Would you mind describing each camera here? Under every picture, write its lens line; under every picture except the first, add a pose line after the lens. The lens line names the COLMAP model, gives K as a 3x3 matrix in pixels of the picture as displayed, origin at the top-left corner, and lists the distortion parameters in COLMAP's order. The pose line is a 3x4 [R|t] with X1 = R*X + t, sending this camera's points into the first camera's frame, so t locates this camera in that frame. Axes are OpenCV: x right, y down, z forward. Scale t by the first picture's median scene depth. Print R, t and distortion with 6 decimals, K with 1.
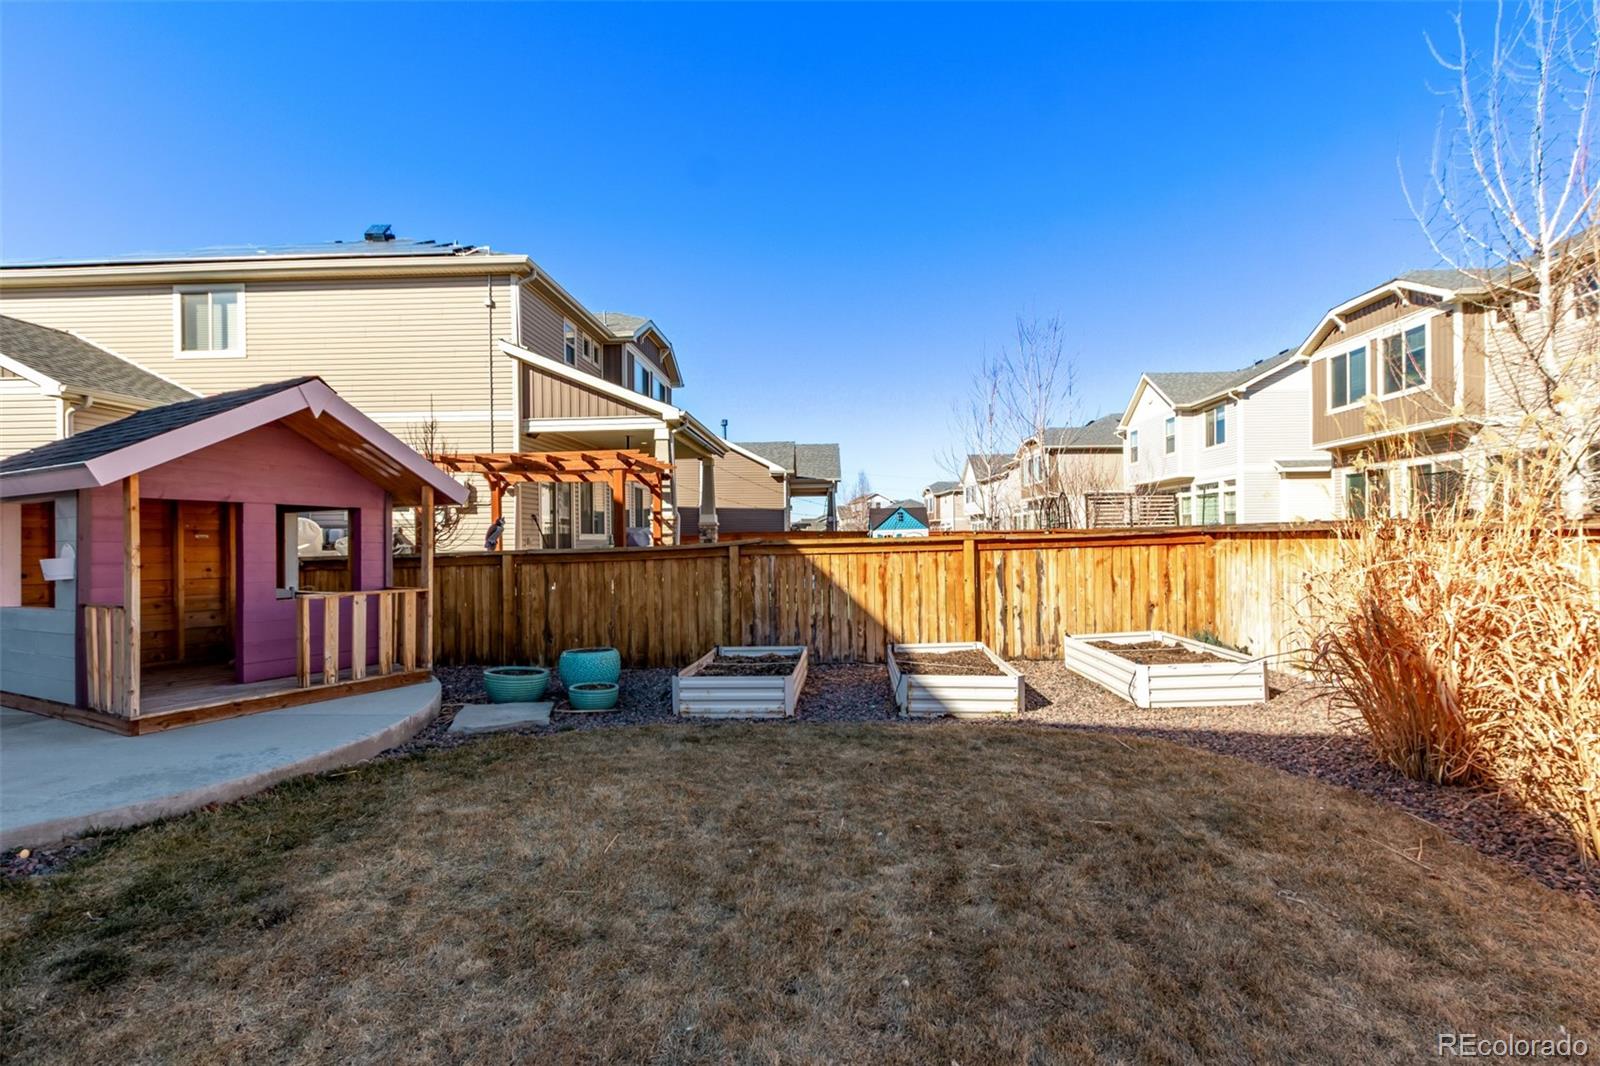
lens RADIAL K [[737.9, 0, 800.9], [0, 737.9, 542.5], [0, 0, 1]] dist [0.004241, 0.000113]
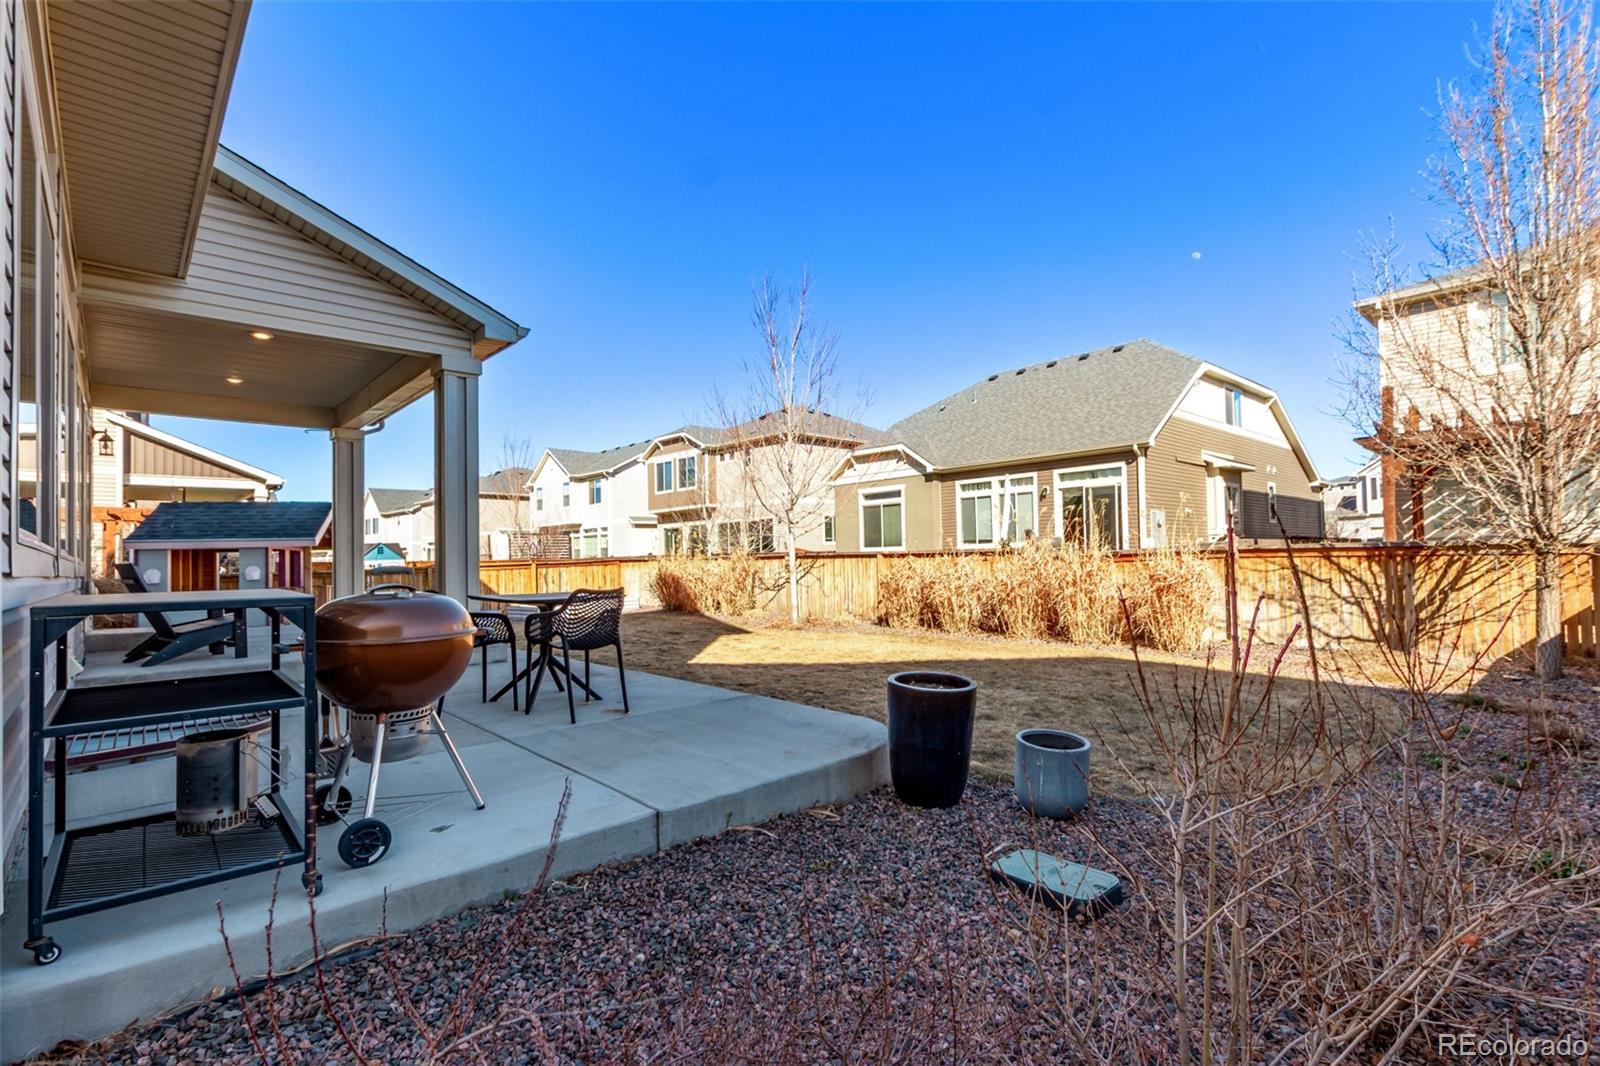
lens RADIAL K [[737.9, 0, 800.9], [0, 737.9, 542.5], [0, 0, 1]] dist [0.004241, 0.000113]
pose [[0.689972, 0.012567, 0.723727, -0.388393], [0.016168, 0.999332, -0.032766, 0.008471], [-0.723655, 0.034309, 0.689308, -0.558153]]
